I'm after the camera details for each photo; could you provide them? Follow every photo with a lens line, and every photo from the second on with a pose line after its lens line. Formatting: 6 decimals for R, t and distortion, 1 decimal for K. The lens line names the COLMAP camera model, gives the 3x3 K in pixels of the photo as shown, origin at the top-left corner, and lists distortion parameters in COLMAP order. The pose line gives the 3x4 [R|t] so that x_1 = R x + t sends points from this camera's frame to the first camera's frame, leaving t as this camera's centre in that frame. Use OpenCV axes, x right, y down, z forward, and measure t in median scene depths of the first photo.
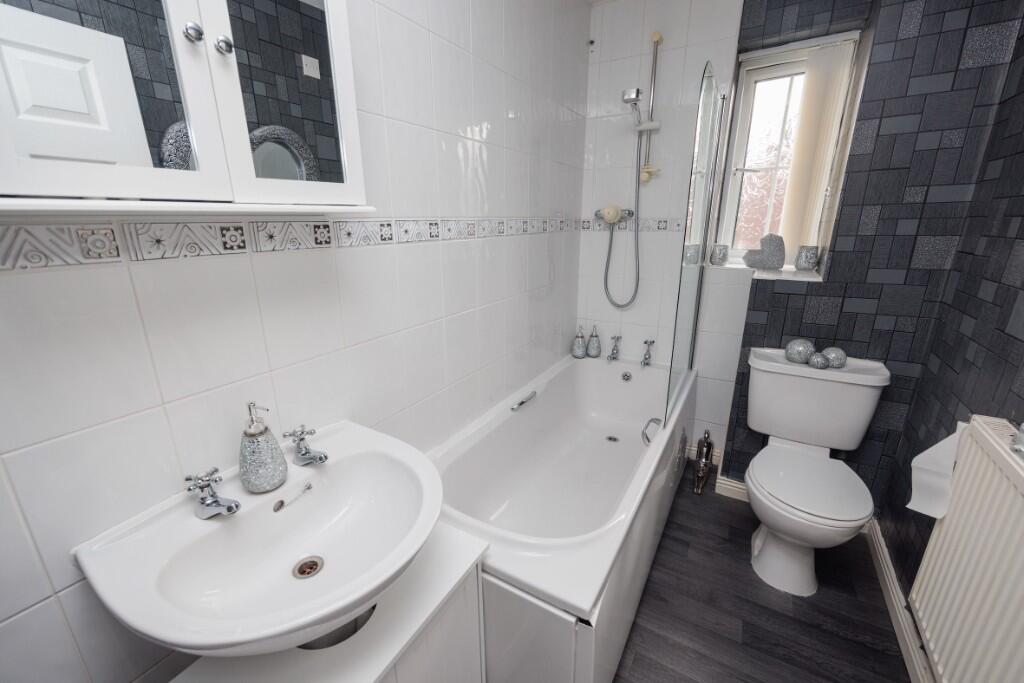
lens RADIAL K [[395.6, 0, 507.8], [0, 395.6, 342.8], [0, 0, 1]] dist [-0.001324, 0.000024]
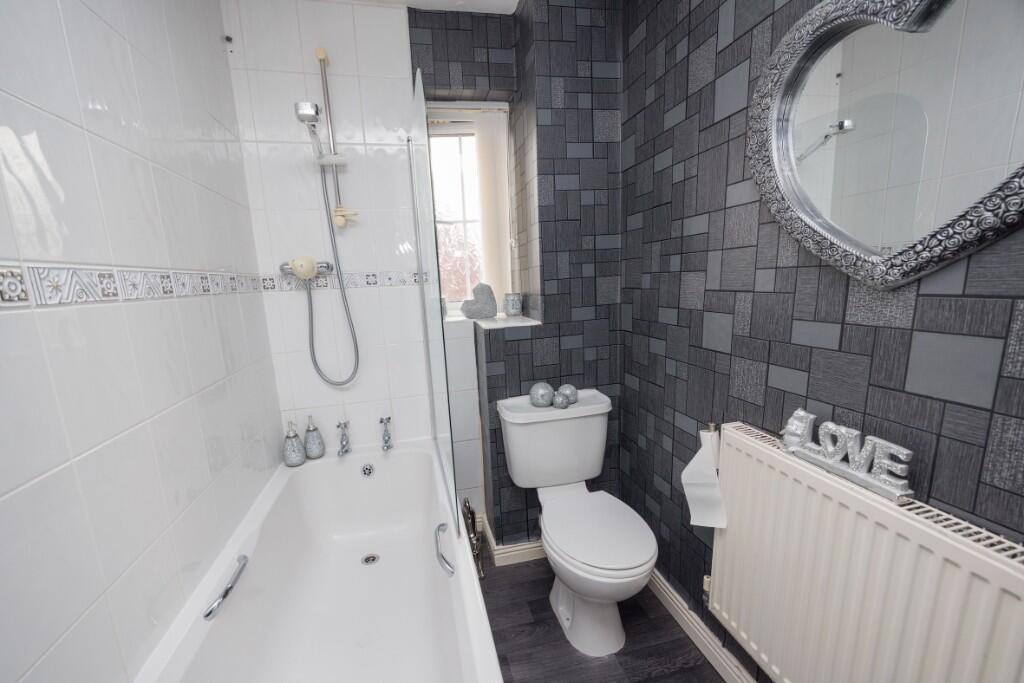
lens RADIAL K [[395.8, 0, 480.8], [0, 395.8, 358.4], [0, 0, 1]] dist [-0.001391, -0.000234]
pose [[0.746429, -0.157430, 0.646576, -0.003135], [0.235198, 0.971316, -0.035023, -0.065105], [-0.622516, 0.178216, 0.762046, 0.306729]]
